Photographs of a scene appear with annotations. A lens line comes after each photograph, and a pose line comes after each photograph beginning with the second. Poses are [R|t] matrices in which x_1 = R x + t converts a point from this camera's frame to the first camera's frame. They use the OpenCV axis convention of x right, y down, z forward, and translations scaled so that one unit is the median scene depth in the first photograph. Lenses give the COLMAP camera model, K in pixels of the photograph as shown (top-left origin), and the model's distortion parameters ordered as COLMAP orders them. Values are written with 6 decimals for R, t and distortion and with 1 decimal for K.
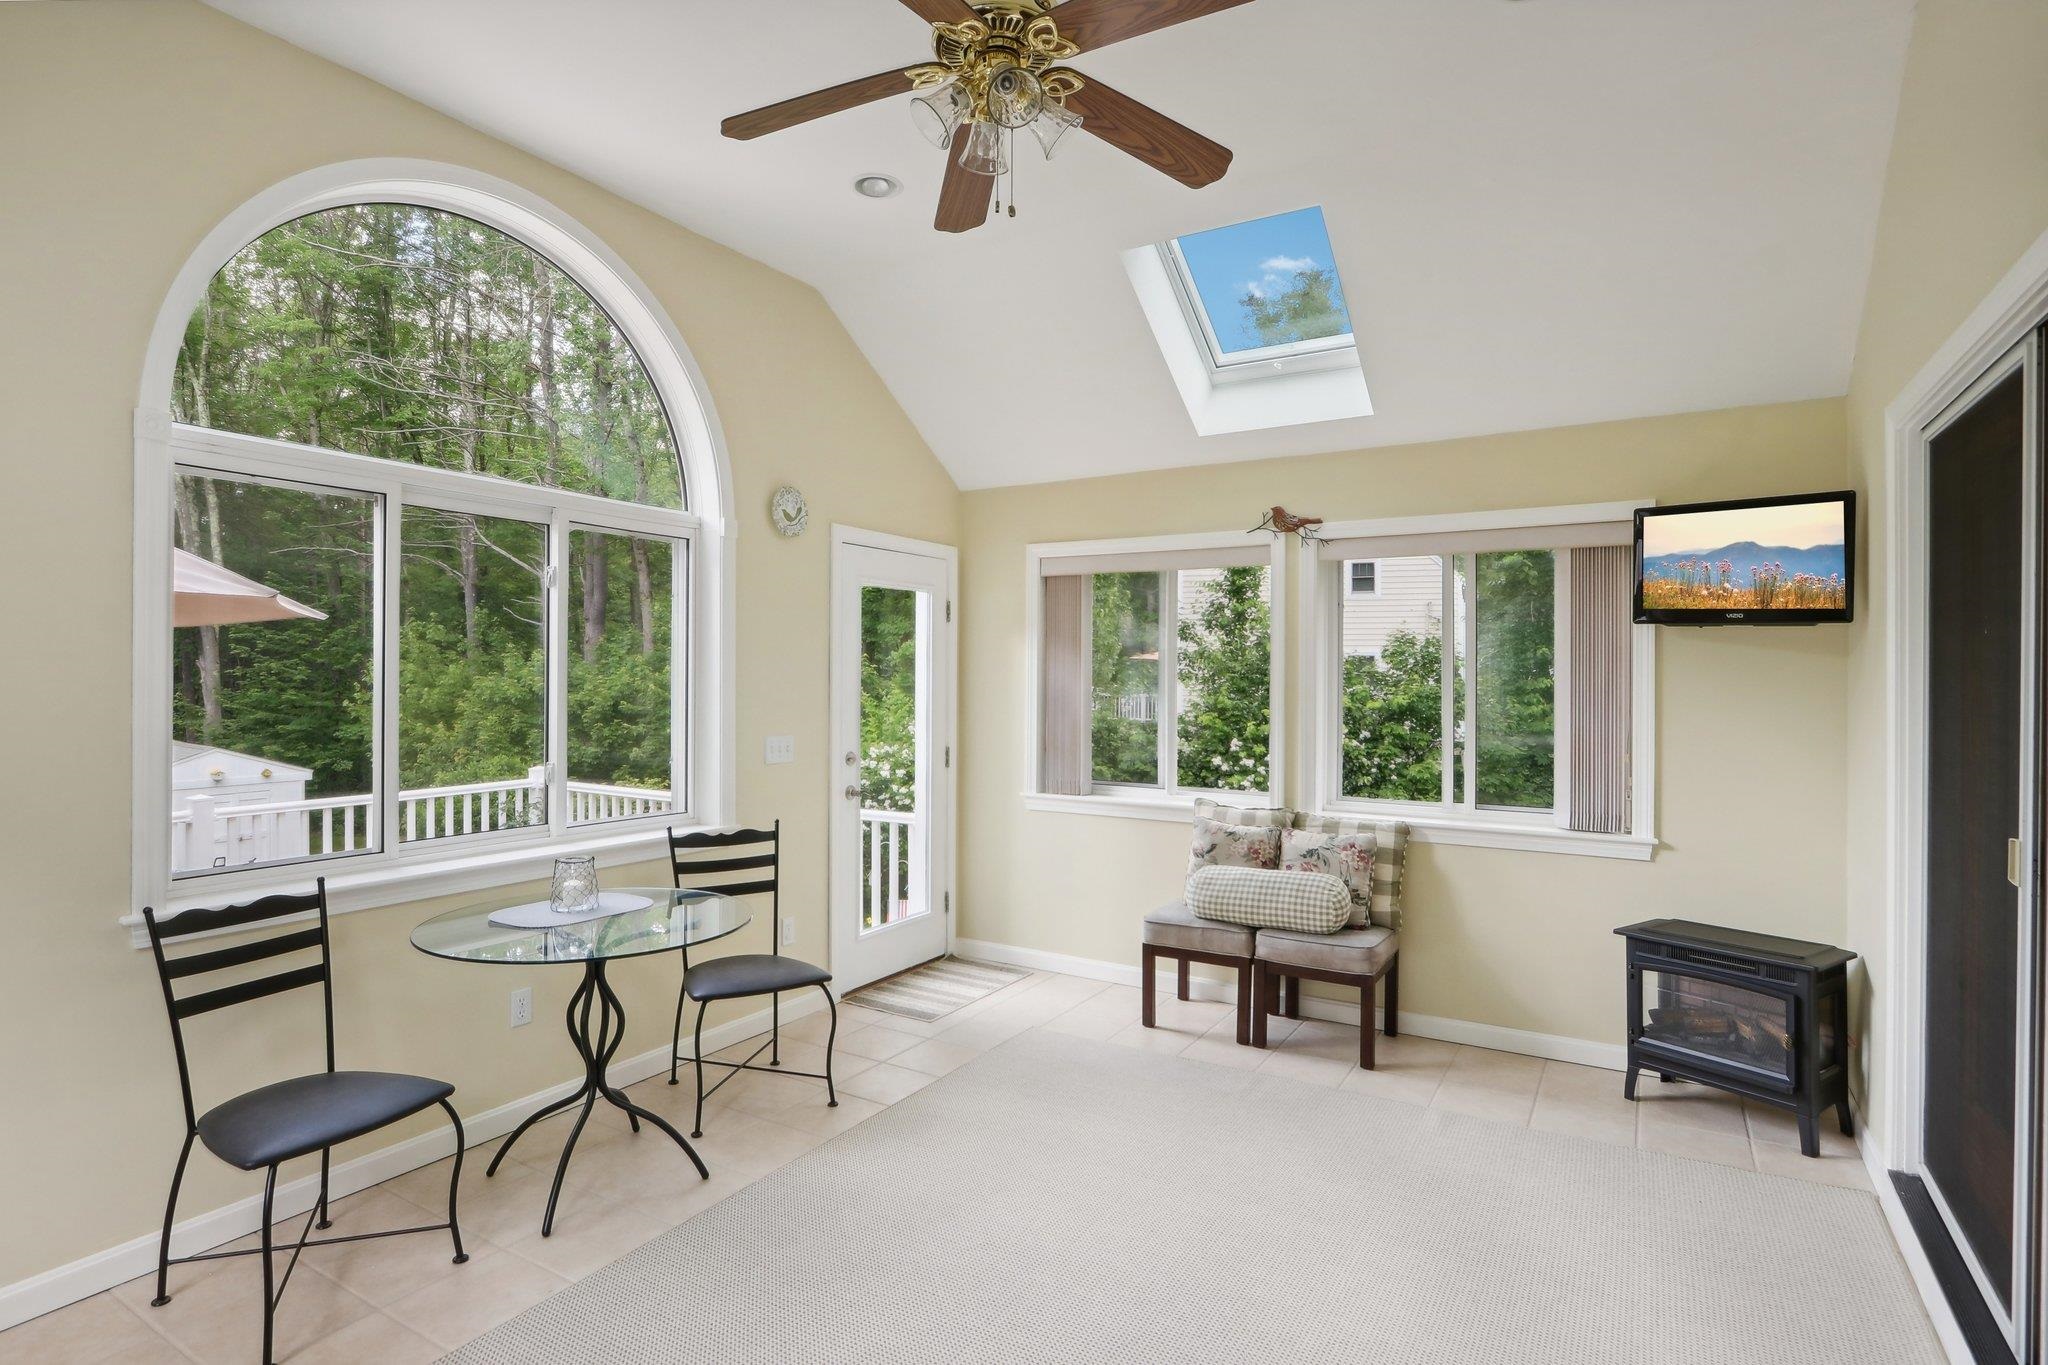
lens RADIAL K [[1040.1, 0, 1001.2], [0, 1040.1, 683.1], [0, 0, 1]] dist [-0.023869, 0.009182]
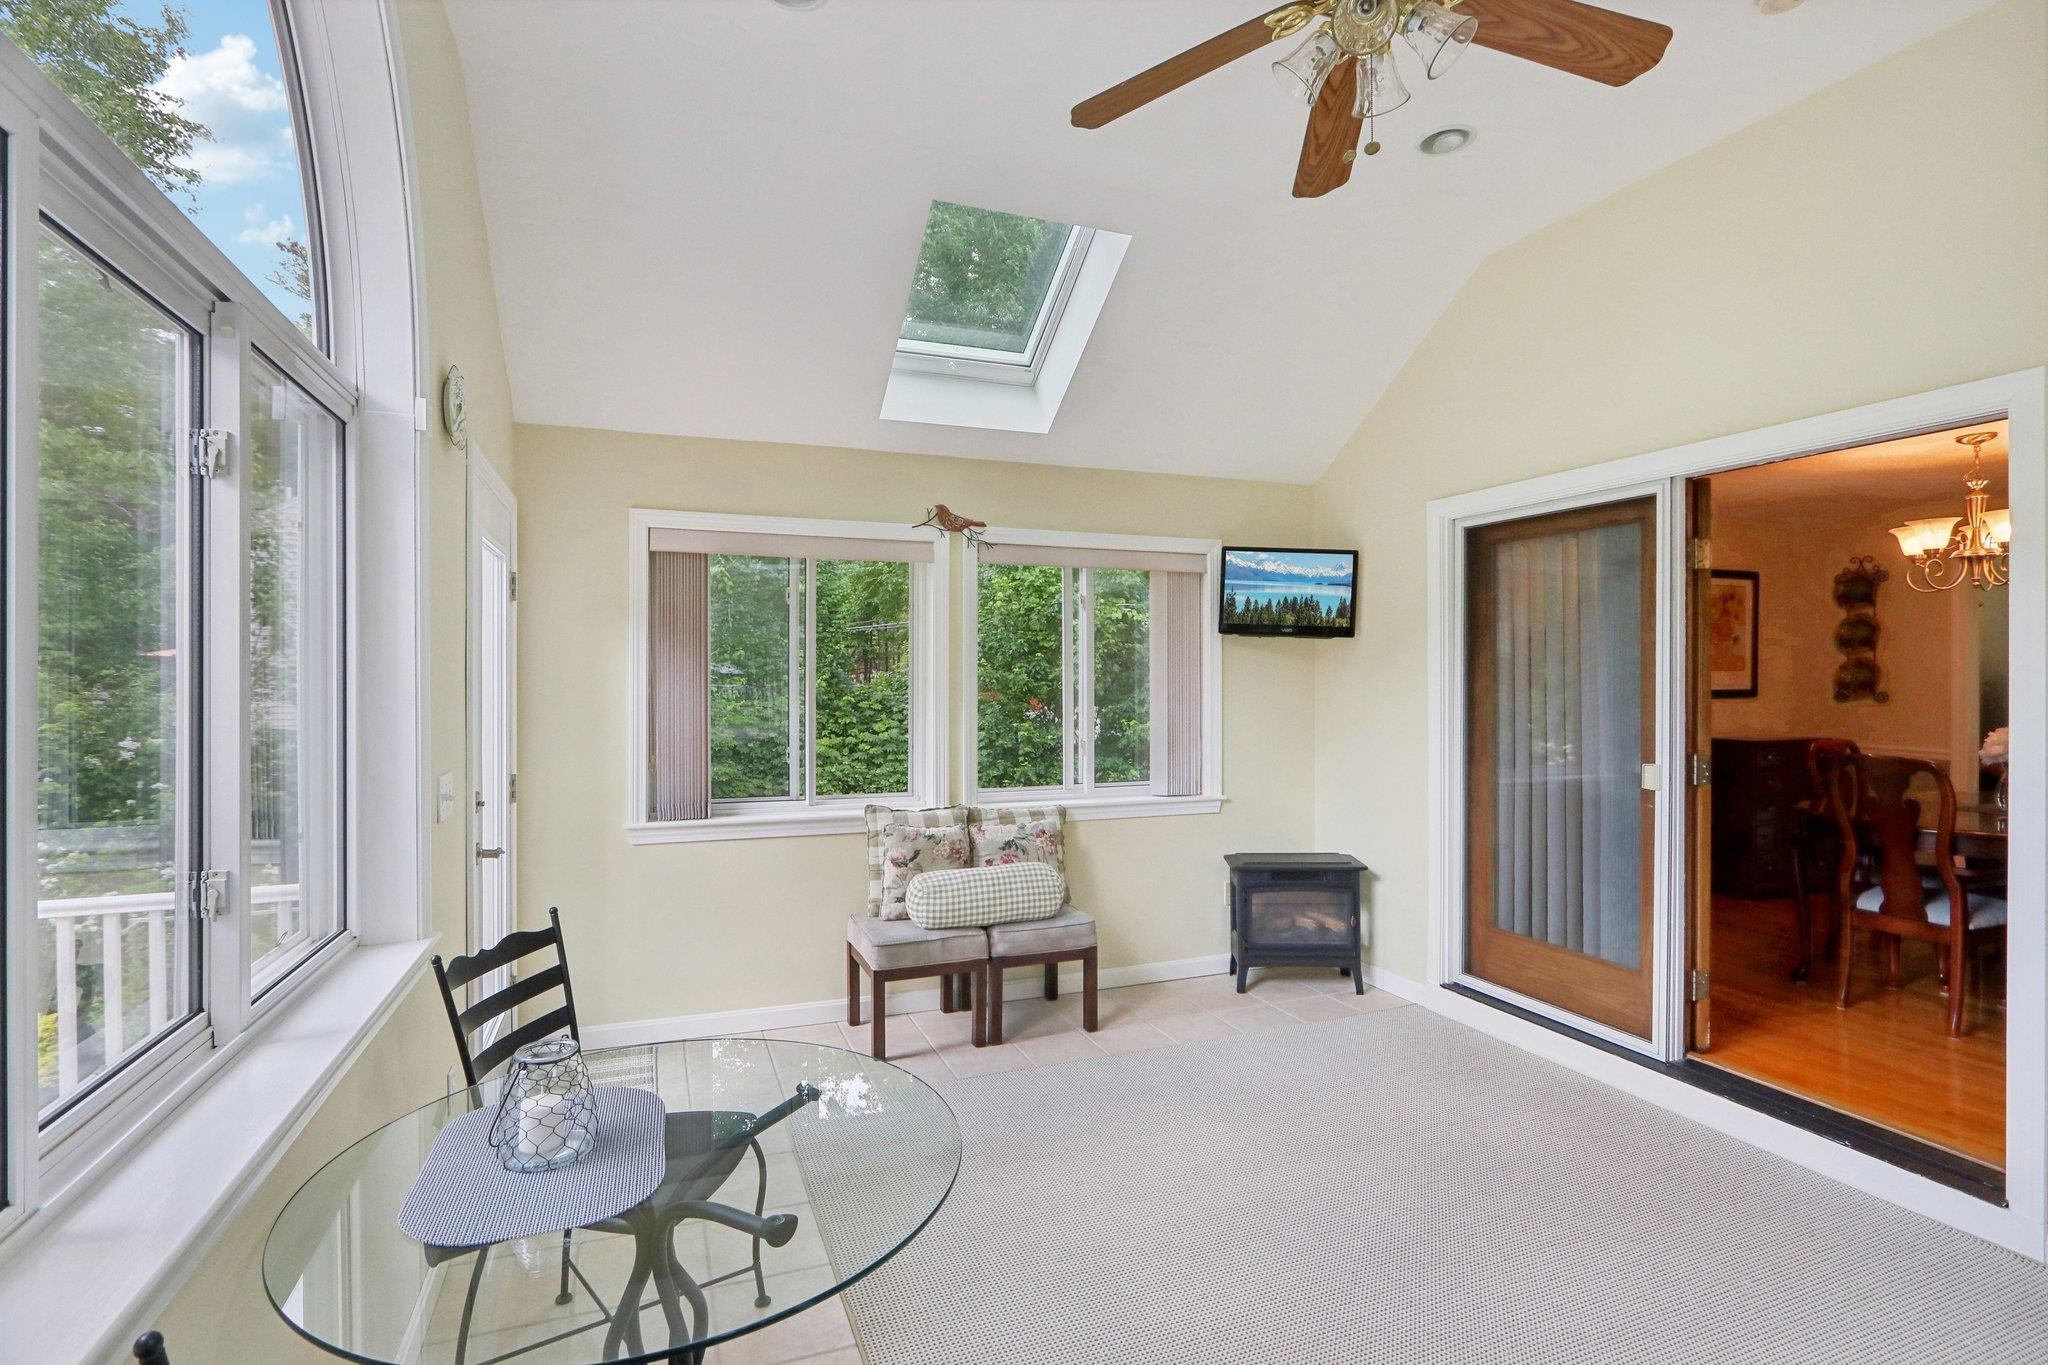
lens RADIAL K [[984.1, 0, 1003.8], [0, 984.1, 683.2], [0, 0, 1]] dist [-0.015034, 0.000570]
pose [[0.610640, -0.011543, 0.791824, -0.473508], [0.008537, 0.999932, 0.007993, -0.005496], [-0.791862, 0.001879, 0.610697, 0.394344]]
